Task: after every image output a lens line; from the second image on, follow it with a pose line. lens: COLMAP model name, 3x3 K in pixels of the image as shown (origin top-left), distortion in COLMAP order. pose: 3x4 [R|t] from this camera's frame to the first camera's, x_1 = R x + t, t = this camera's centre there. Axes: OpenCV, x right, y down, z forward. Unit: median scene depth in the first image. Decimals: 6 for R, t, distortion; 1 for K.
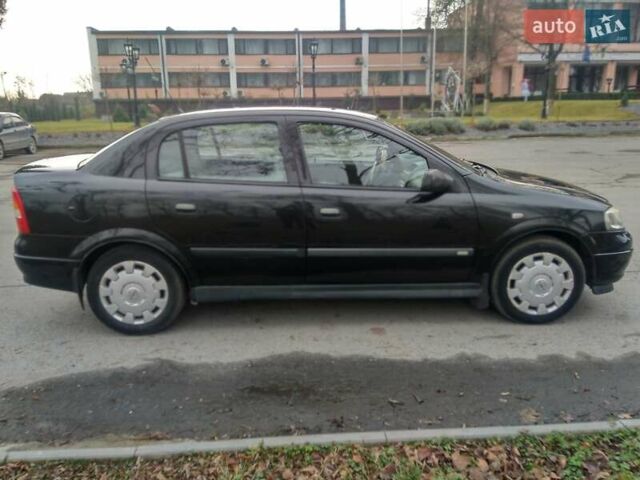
lens RADIAL K [[498.8, 0, 320.0], [0, 498.8, 240.0], [0, 0, 1]] dist [0.090493, -0.140202]
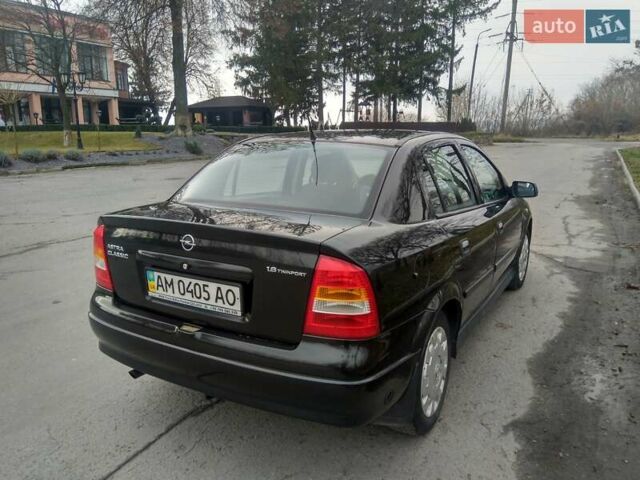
lens RADIAL K [[498.8, 0, 320.0], [0, 498.8, 240.0], [0, 0, 1]] dist [0.090493, -0.140202]
pose [[0.525490, -0.161469, 0.835337, -1.044635], [0.210165, 0.976035, 0.056456, -0.163655], [-0.824434, 0.145891, 0.546832, 0.695749]]
